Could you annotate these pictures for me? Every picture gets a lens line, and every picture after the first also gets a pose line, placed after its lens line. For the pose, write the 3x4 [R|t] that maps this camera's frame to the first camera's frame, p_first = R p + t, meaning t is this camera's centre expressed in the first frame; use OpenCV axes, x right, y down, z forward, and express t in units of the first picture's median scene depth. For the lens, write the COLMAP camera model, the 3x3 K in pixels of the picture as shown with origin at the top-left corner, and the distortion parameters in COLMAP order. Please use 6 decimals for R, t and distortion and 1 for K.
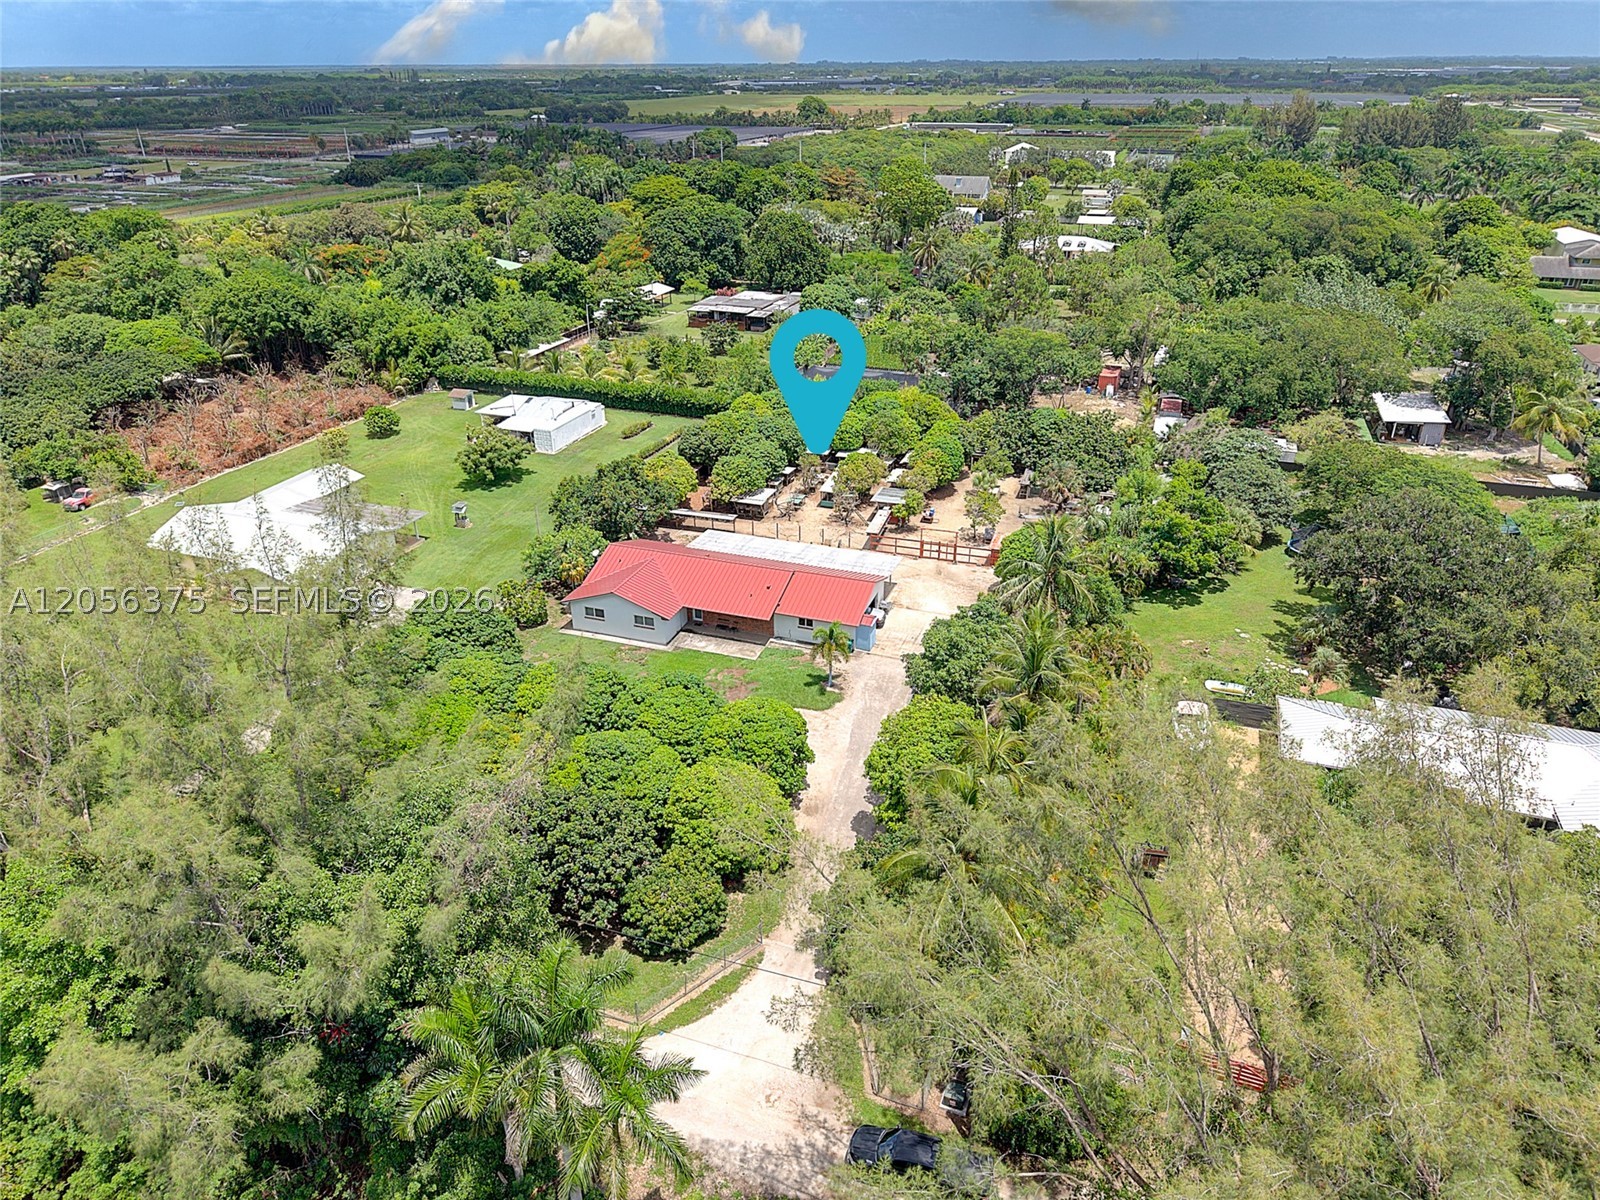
lens RADIAL K [[1072.1, 0, 803.2], [0, 1072.1, 609.6], [0, 0, 1]] dist [0.071975, -0.090939]
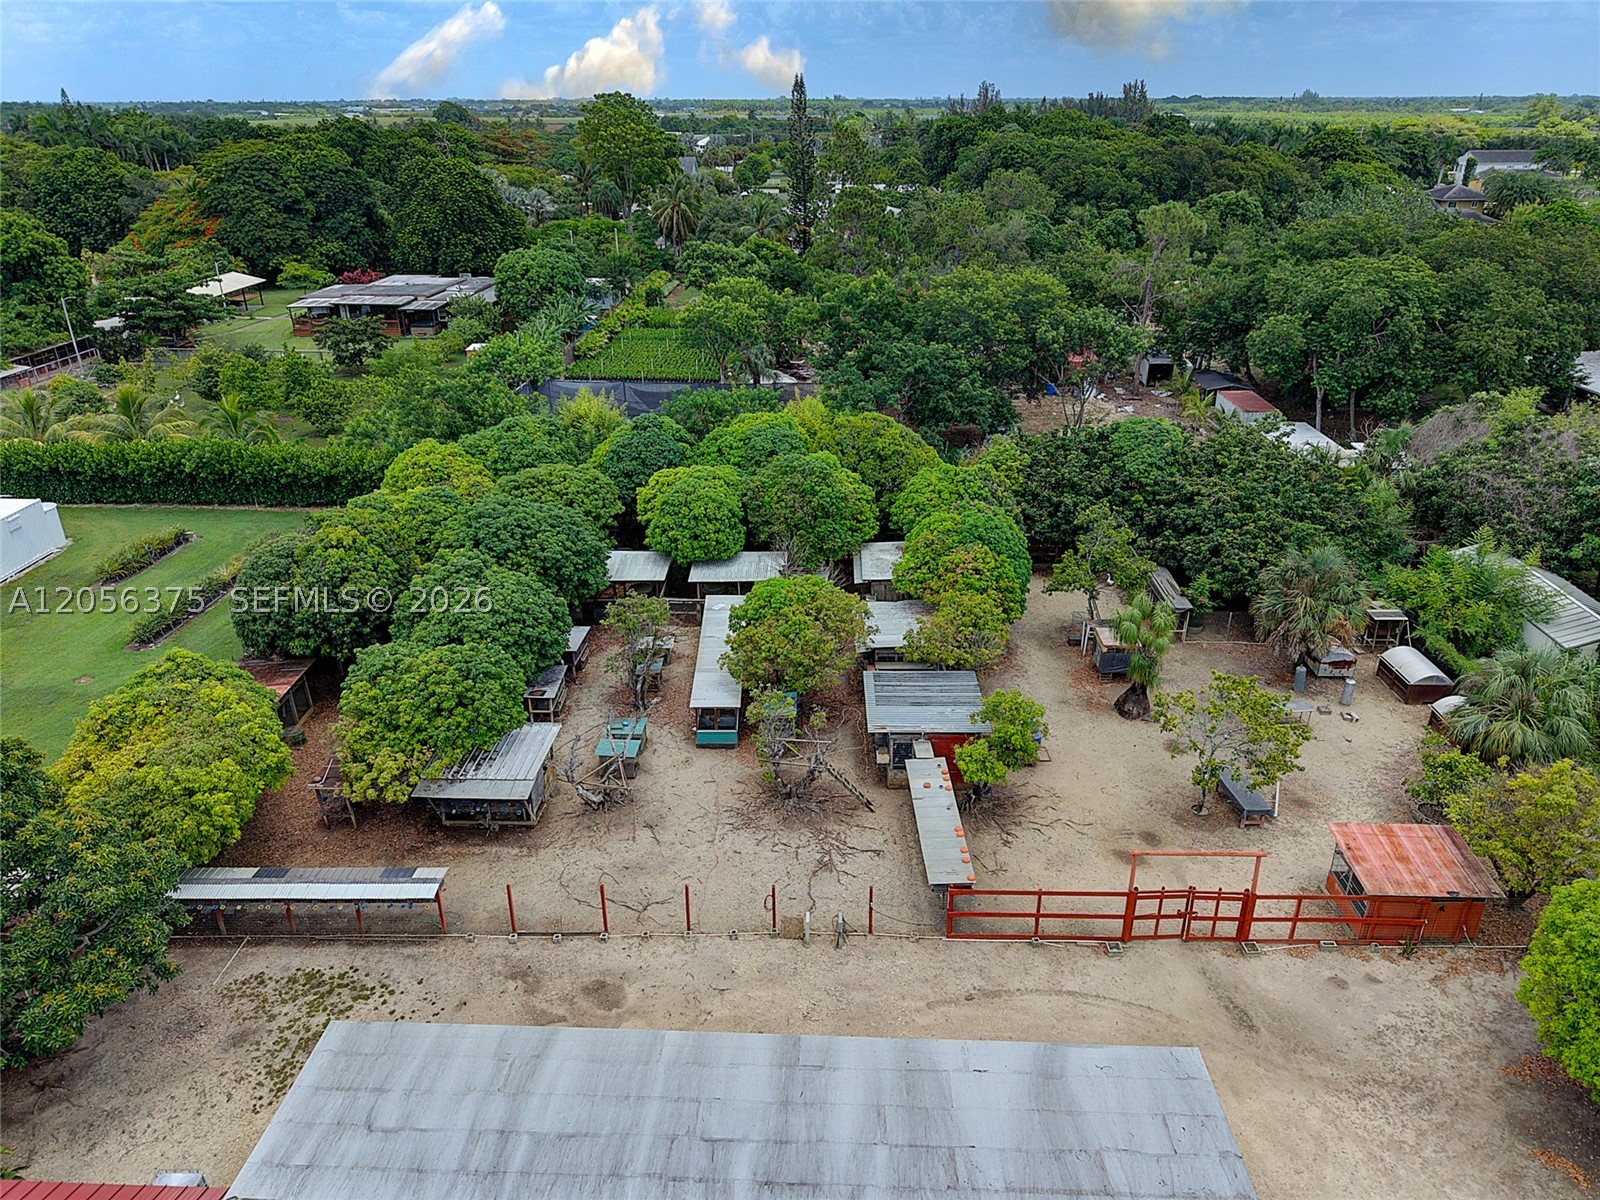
lens RADIAL K [[1075.3, 0, 800.0], [0, 1075.3, 600.0], [0, 0, 1]] dist [0.033043, -0.032401]
pose [[0.955225, -0.124459, 0.268430, -0.031329], [0.134704, 0.990684, -0.020020, -0.107576], [-0.263438, 0.055282, 0.963091, 0.537434]]
